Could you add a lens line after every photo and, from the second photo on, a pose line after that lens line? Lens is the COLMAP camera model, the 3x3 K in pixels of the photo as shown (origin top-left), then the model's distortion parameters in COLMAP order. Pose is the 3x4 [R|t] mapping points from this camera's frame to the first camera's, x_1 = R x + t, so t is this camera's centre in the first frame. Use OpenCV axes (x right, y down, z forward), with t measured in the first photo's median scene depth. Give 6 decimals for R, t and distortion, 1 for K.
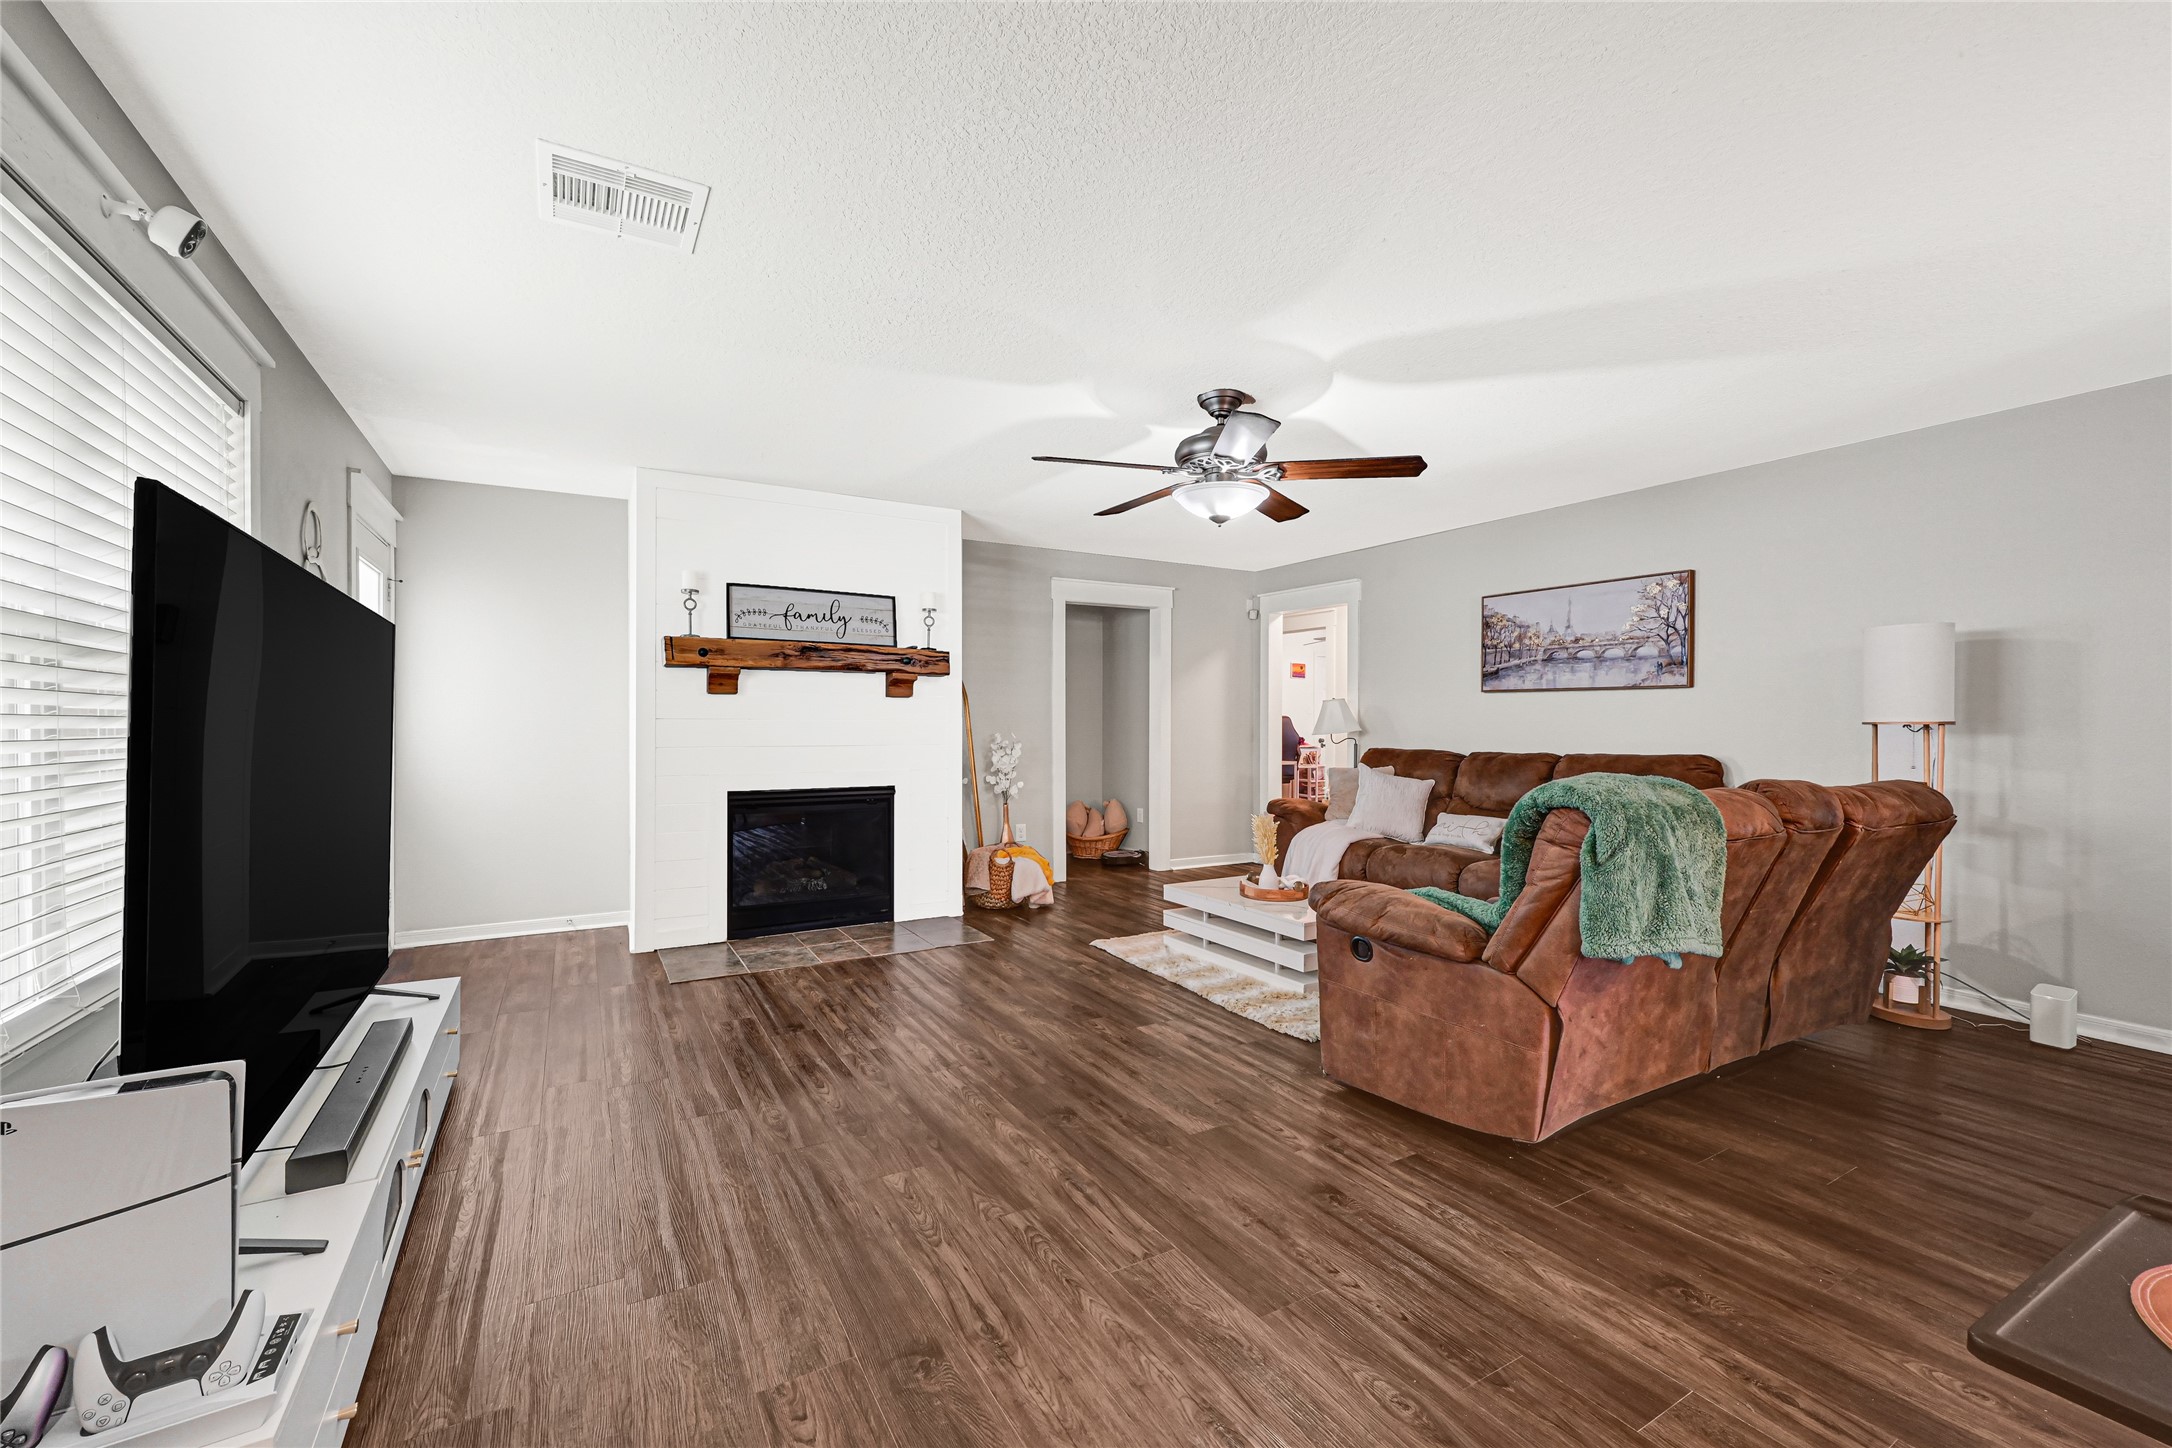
lens RADIAL K [[884.1, 0, 1088.7], [0, 884.1, 724.5], [0, 0, 1]] dist [-0.010466, -0.000327]
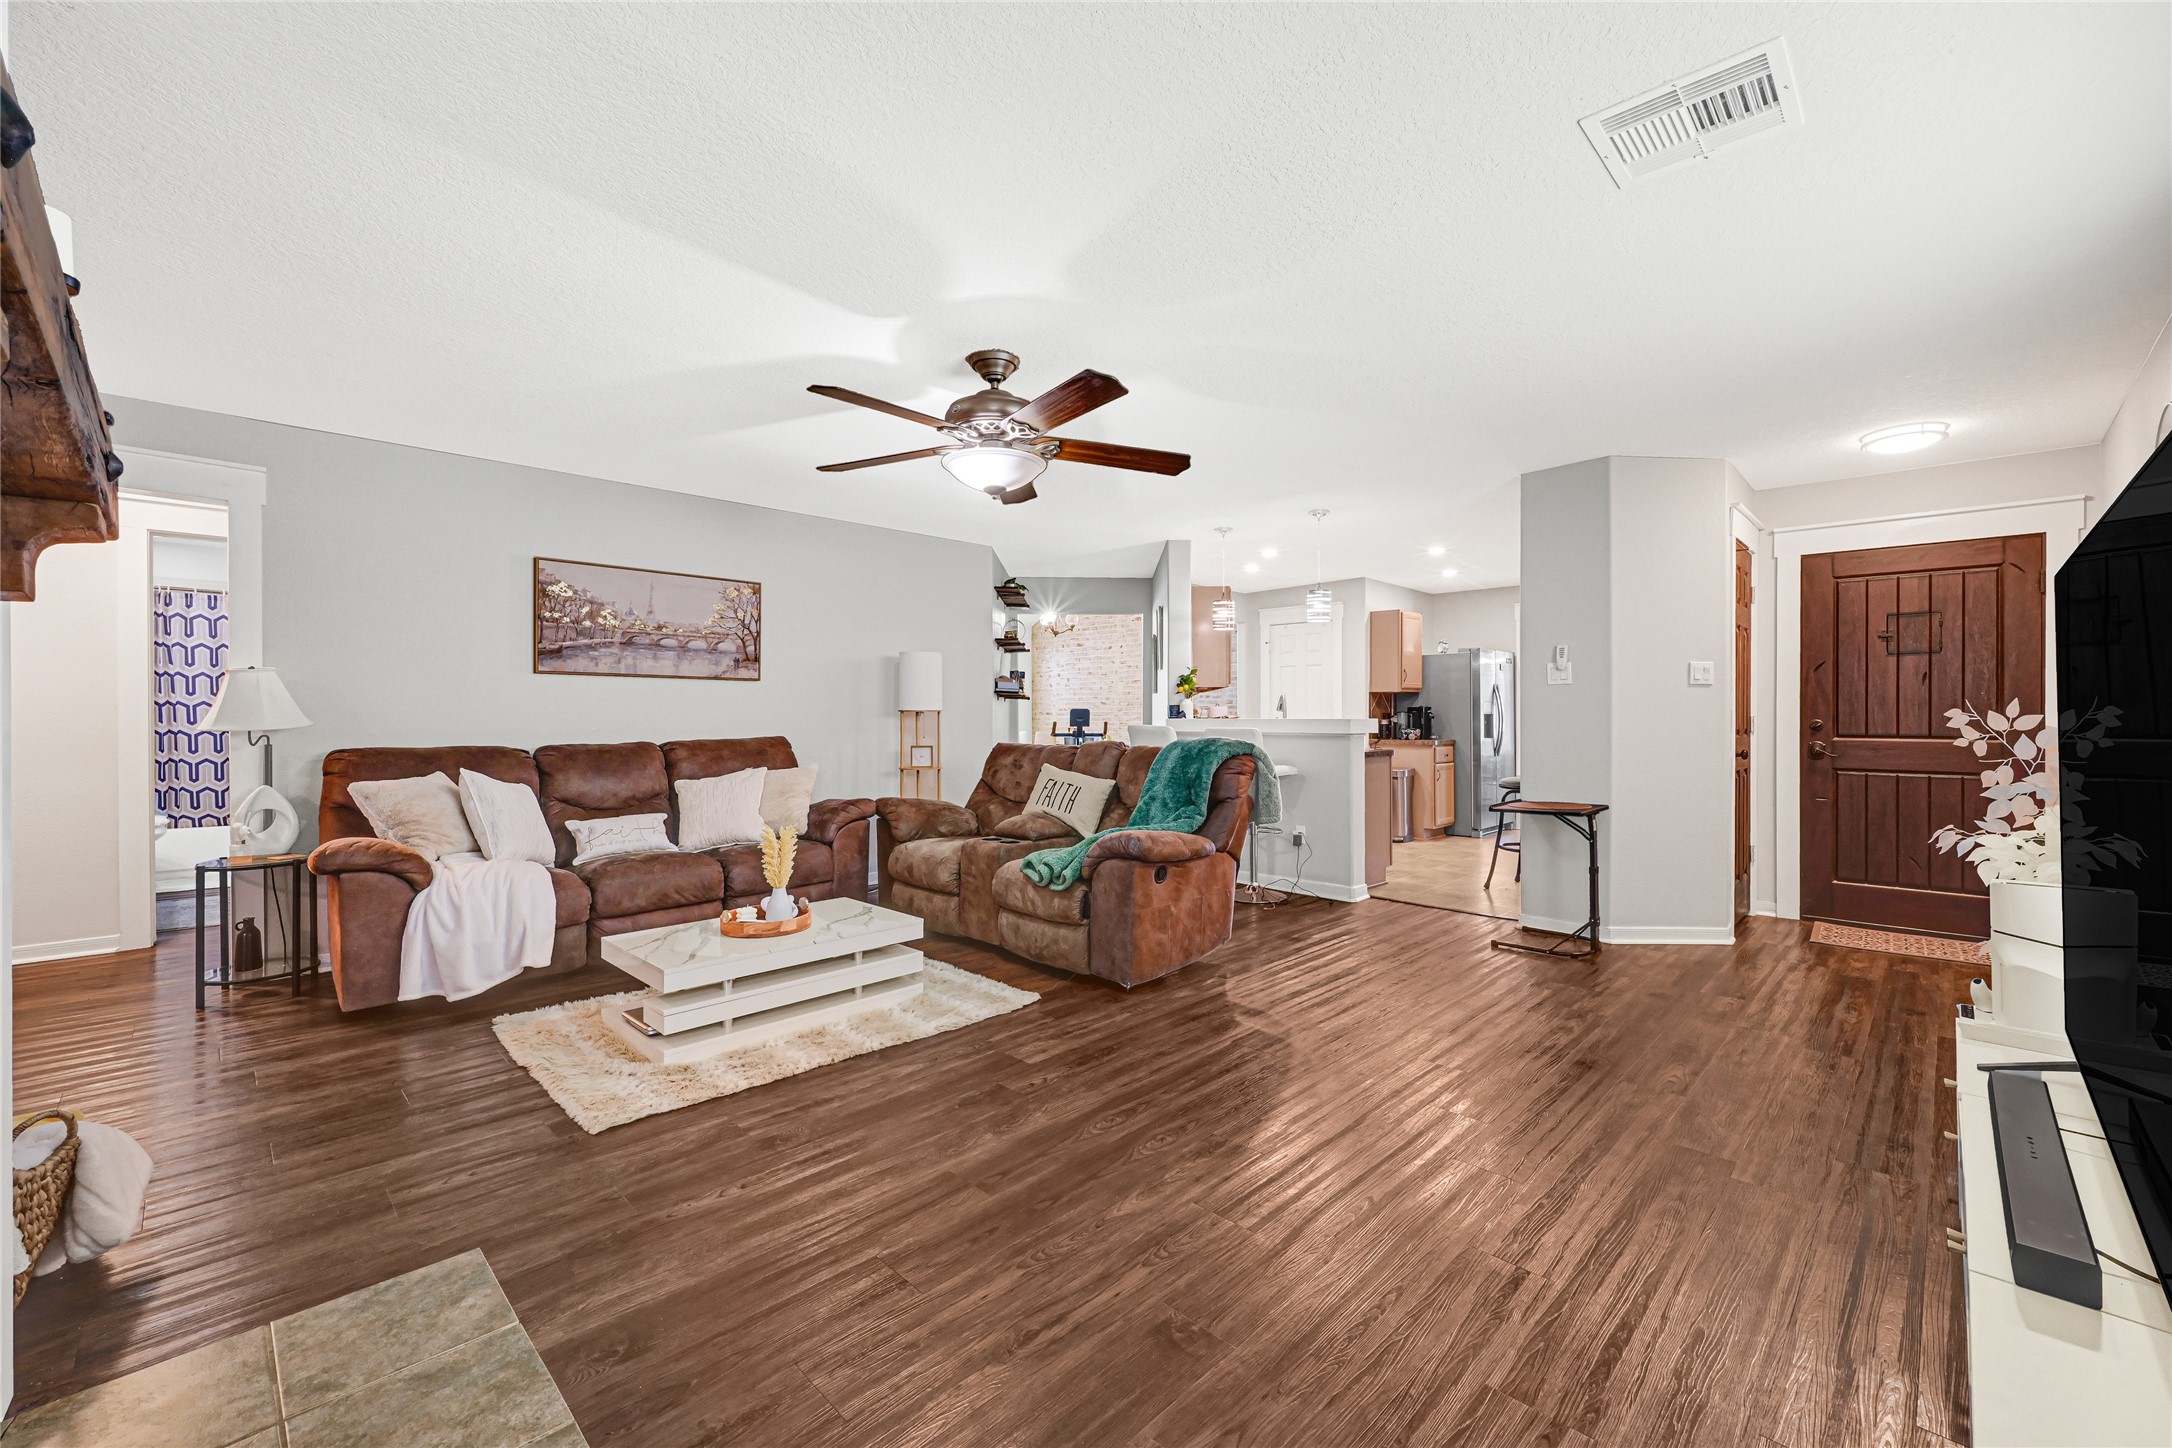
lens RADIAL K [[884.1, 0, 1084.6], [0, 884.1, 715.3], [0, 0, 1]] dist [-0.010466, -0.000327]
pose [[-0.263138, -0.006044, 0.964739, -0.579315], [-0.000608, 0.999981, 0.006099, -0.002734], [-0.964758, 0.001018, -0.263137, 0.860975]]
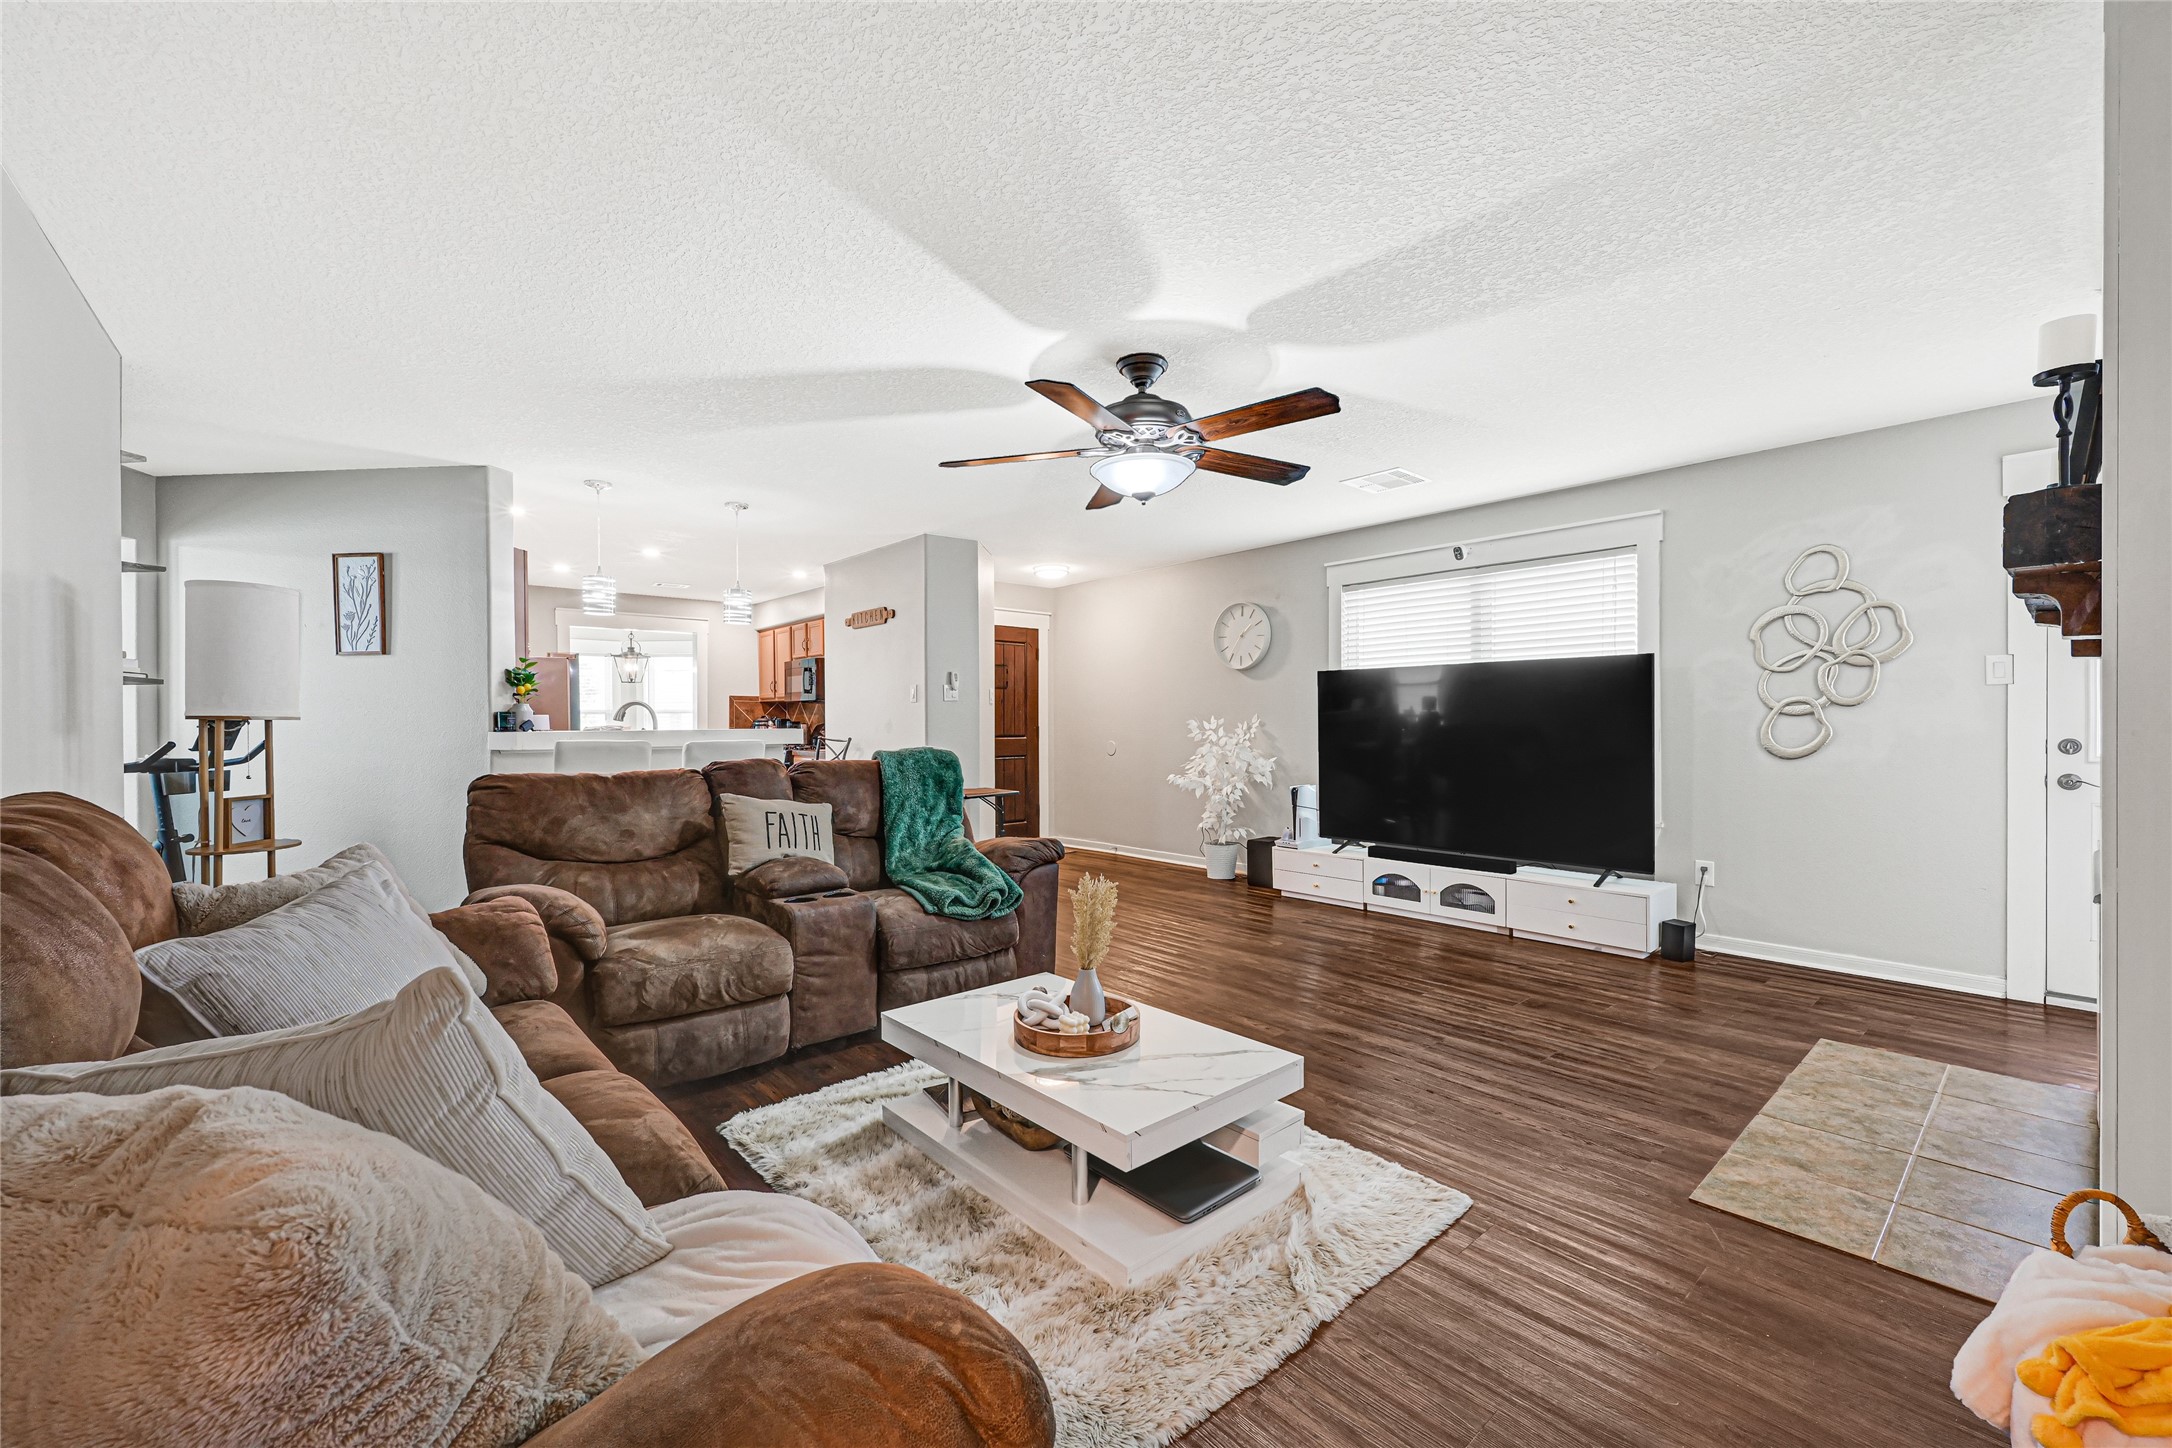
lens RADIAL K [[884.1, 0, 1099.0], [0, 884.1, 724.1], [0, 0, 1]] dist [-0.010466, -0.000327]
pose [[-0.981636, 0.003649, -0.190728, 0.277345], [0.003341, 0.999993, 0.001937, 0.001510], [0.190733, 0.001265, -0.981641, 1.415965]]
